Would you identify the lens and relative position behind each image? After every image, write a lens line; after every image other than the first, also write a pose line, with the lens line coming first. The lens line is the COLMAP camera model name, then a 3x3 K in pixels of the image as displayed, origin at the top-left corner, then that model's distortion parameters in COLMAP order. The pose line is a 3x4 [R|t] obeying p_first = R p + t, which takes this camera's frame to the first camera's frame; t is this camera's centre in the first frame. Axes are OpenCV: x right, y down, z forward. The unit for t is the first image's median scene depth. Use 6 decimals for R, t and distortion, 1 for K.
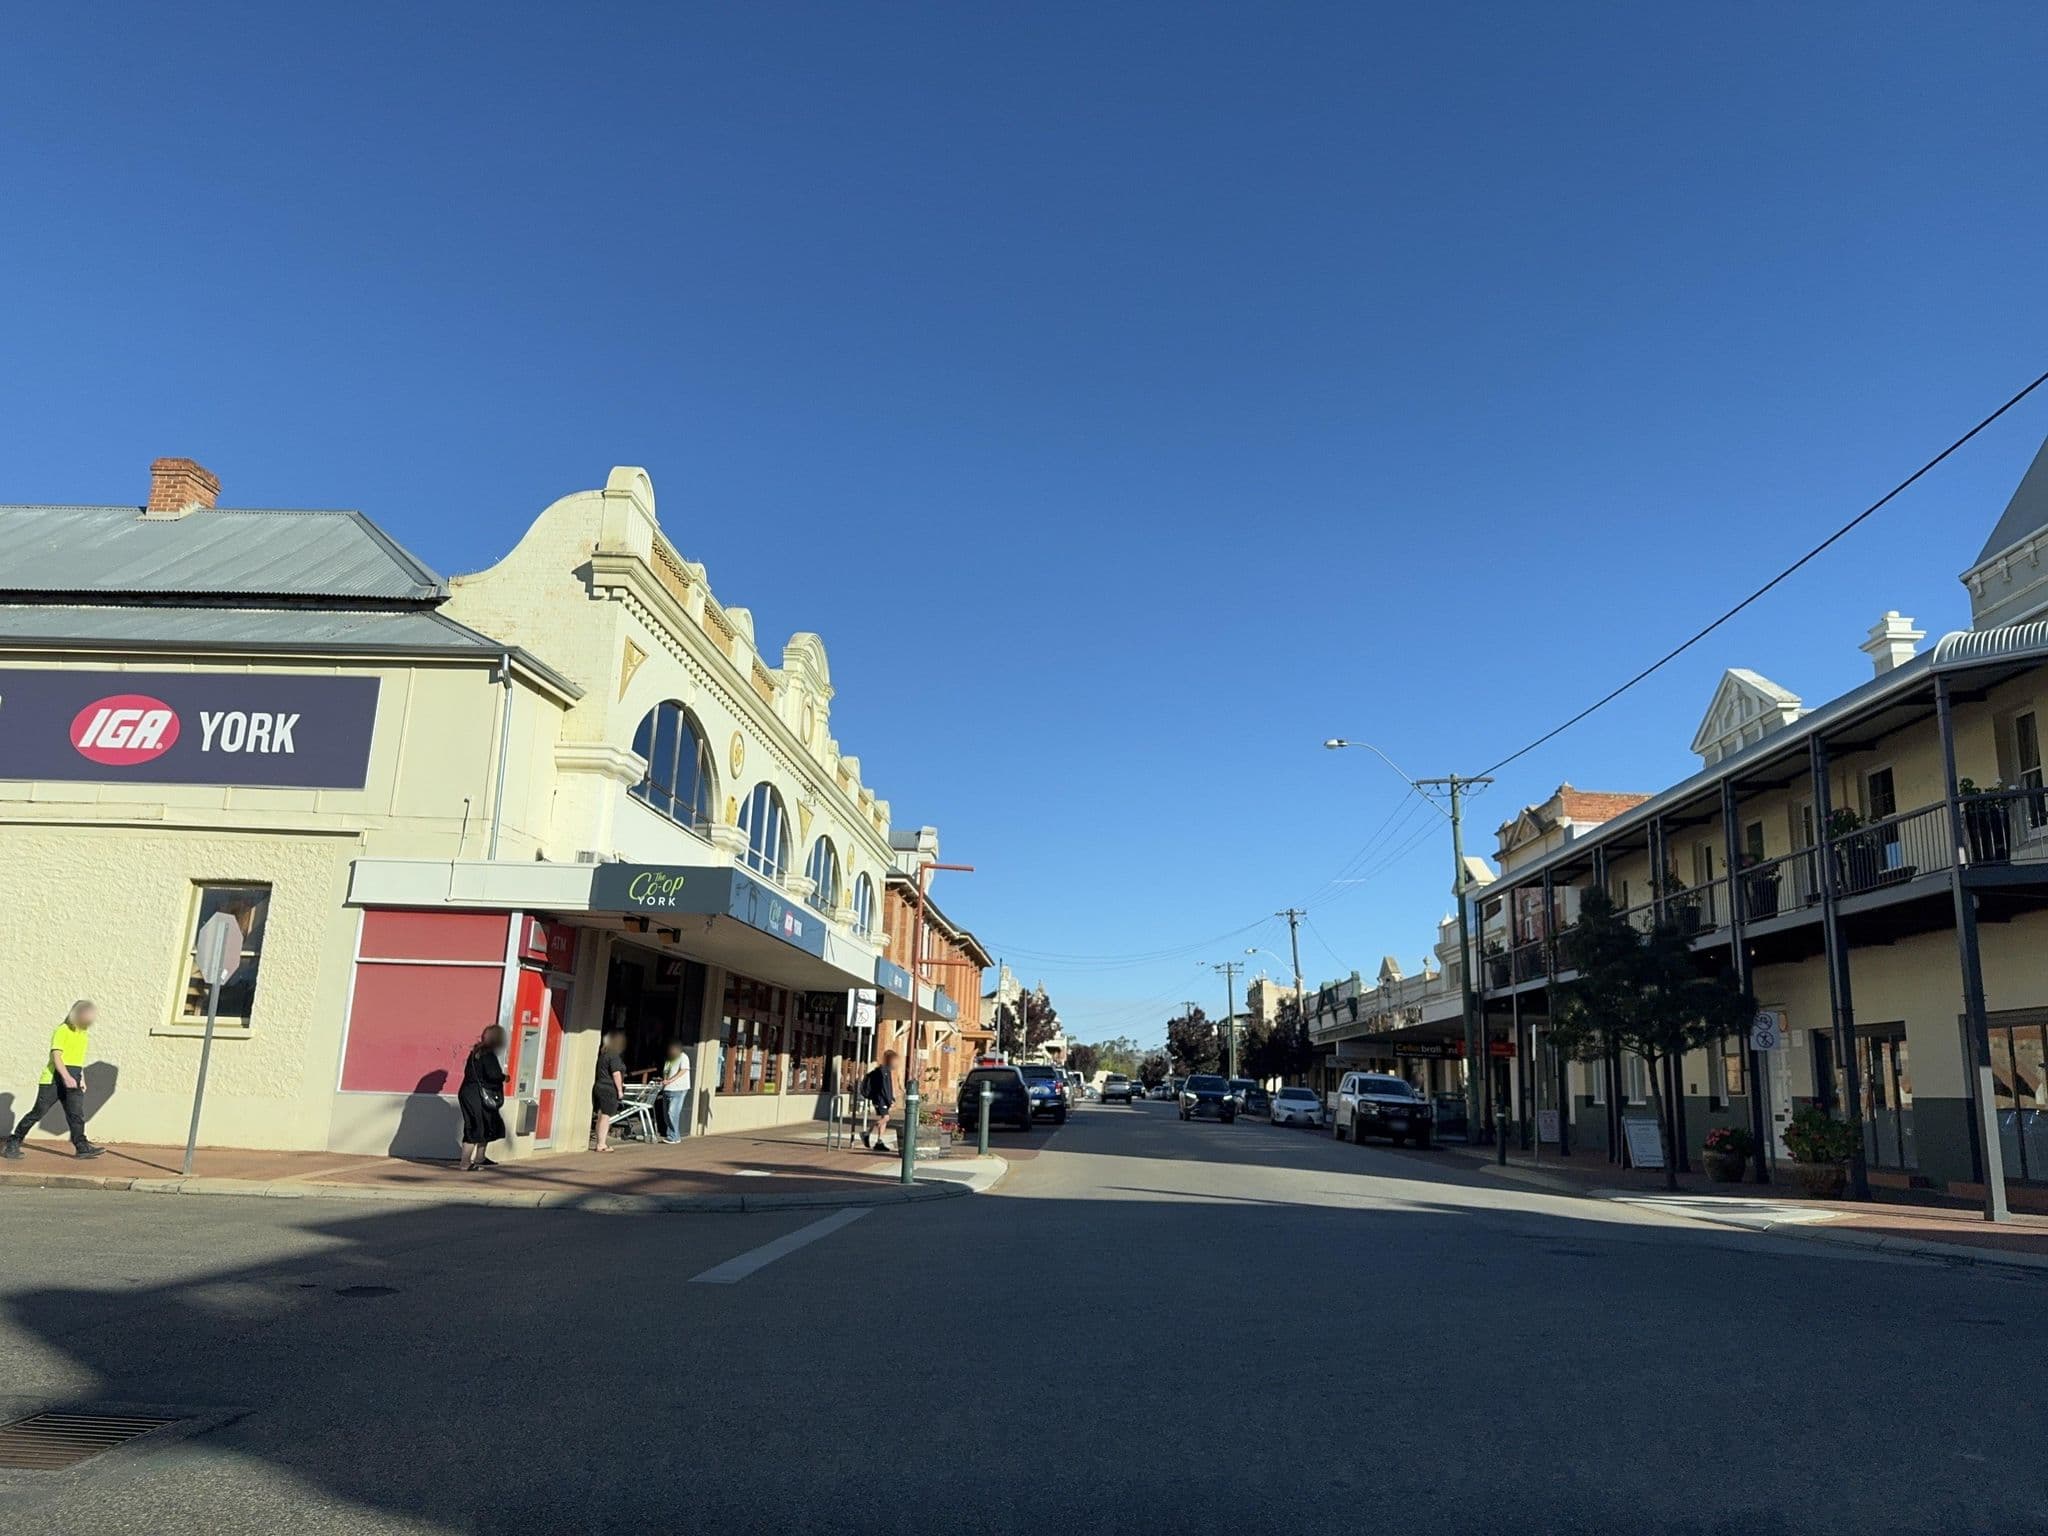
lens RADIAL K [[1413.3, 0, 1016.2], [0, 1413.3, 765.4], [0, 0, 1]] dist [-0.005196, -0.017221]
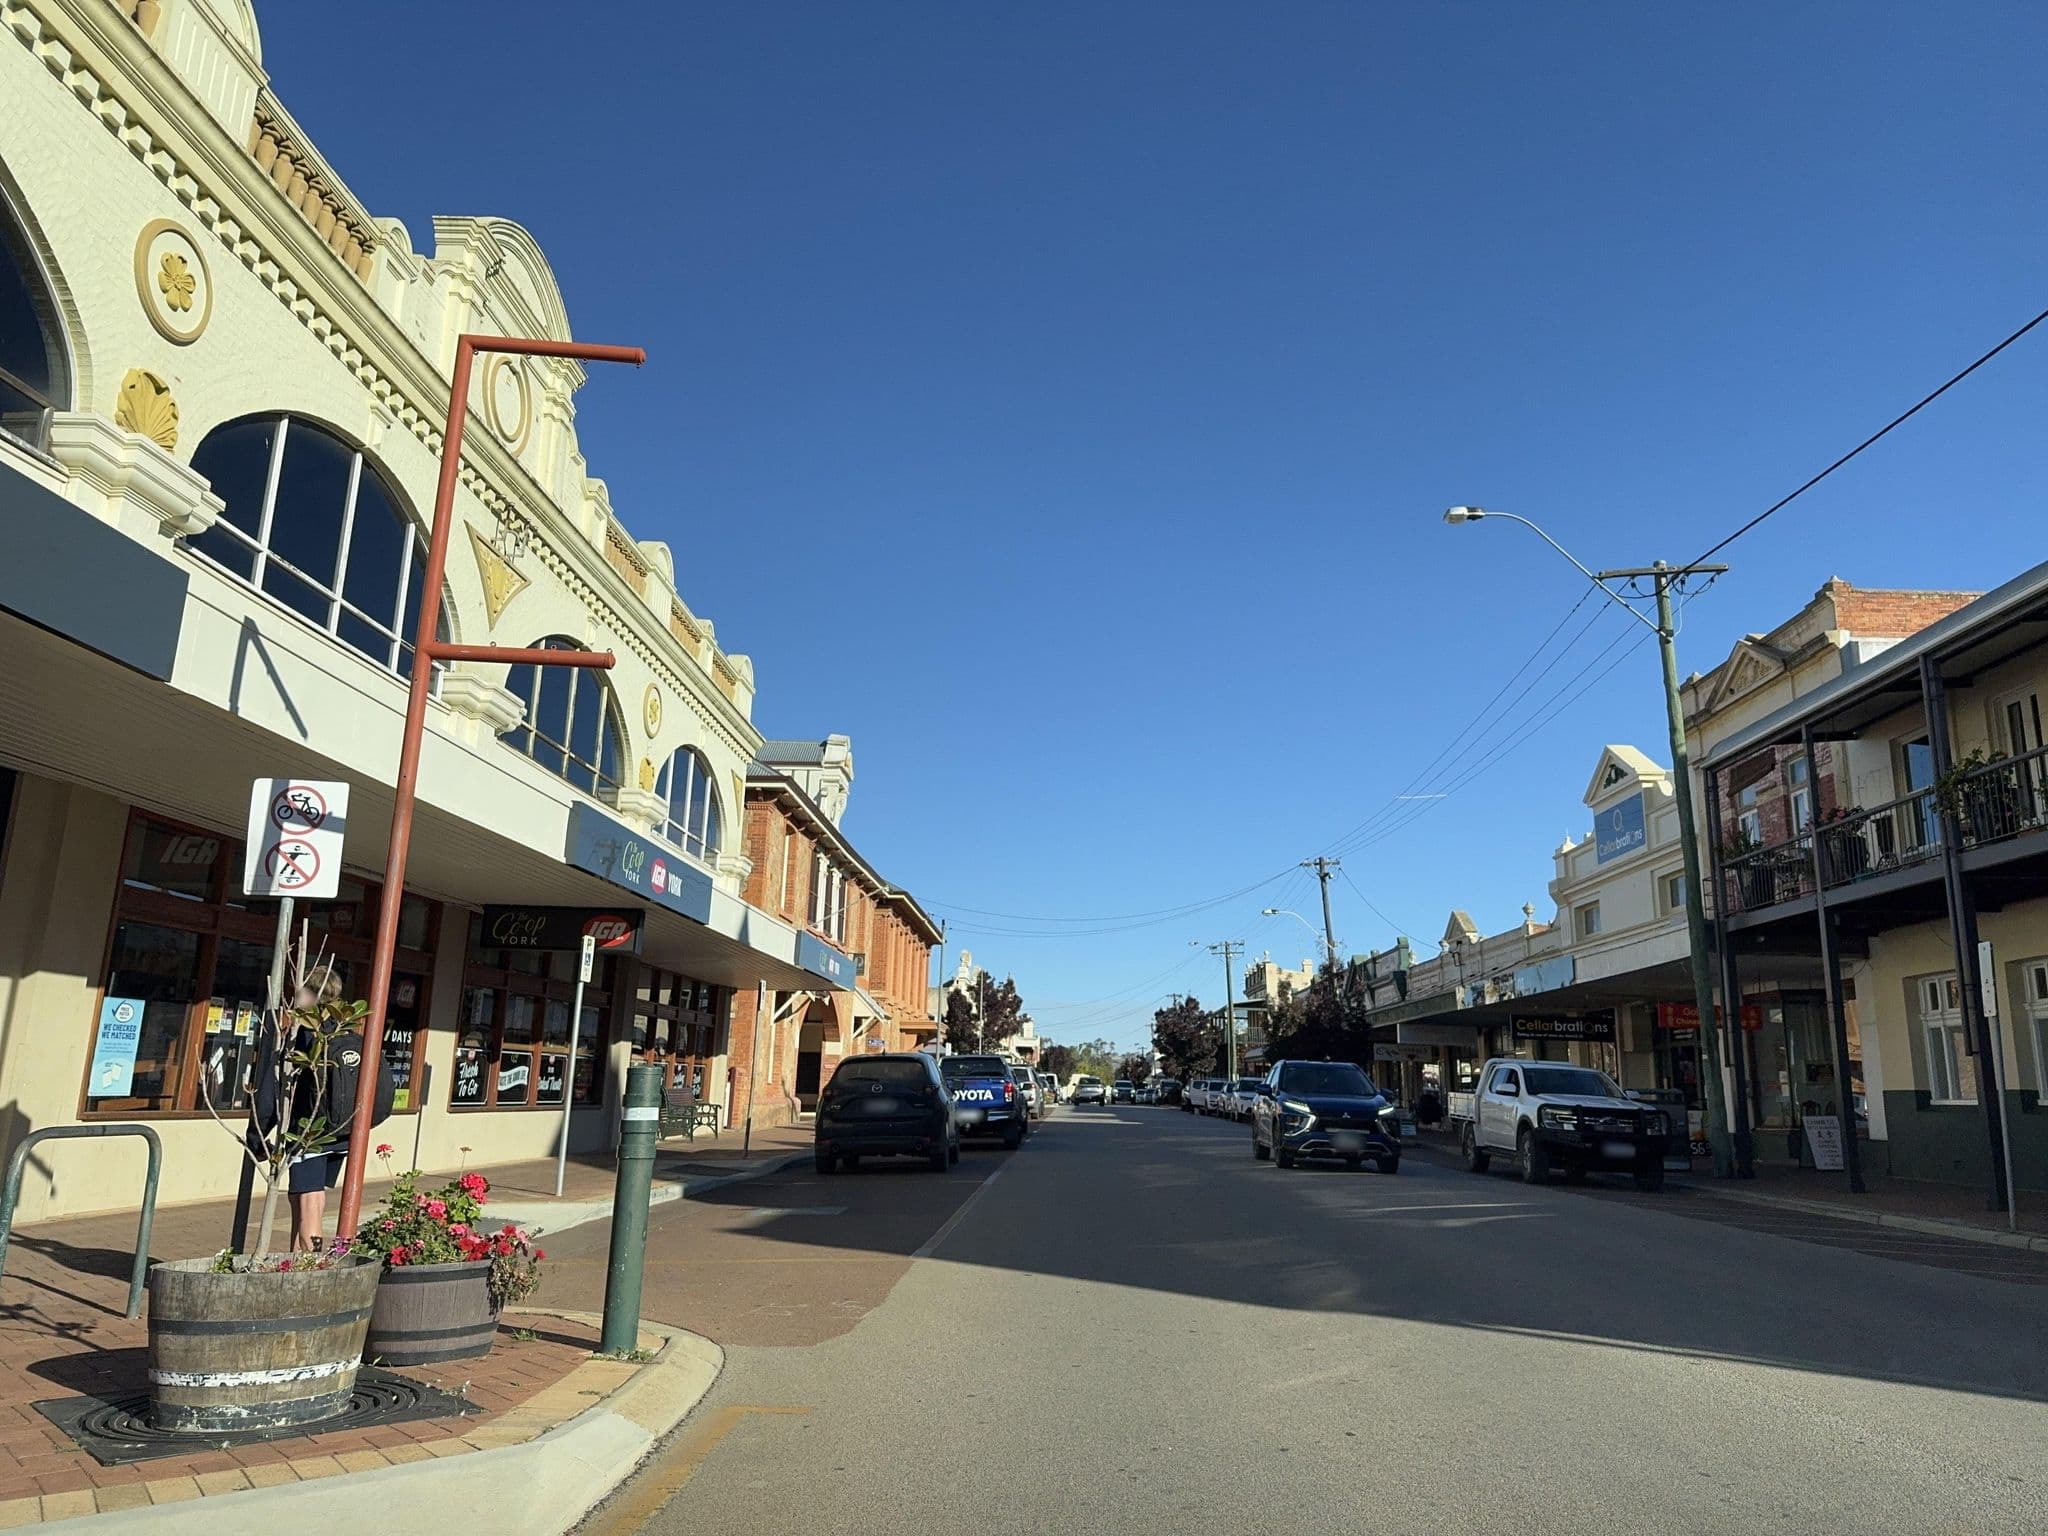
lens RADIAL K [[1413.3, 0, 1023.3], [0, 1413.3, 769.9], [0, 0, 1]] dist [-0.005196, -0.017221]
pose [[0.999694, -0.009039, 0.023025, 0.015087], [0.009046, 0.999959, -0.000202, 0.056640], [-0.023022, 0.000410, 0.999735, 0.246605]]
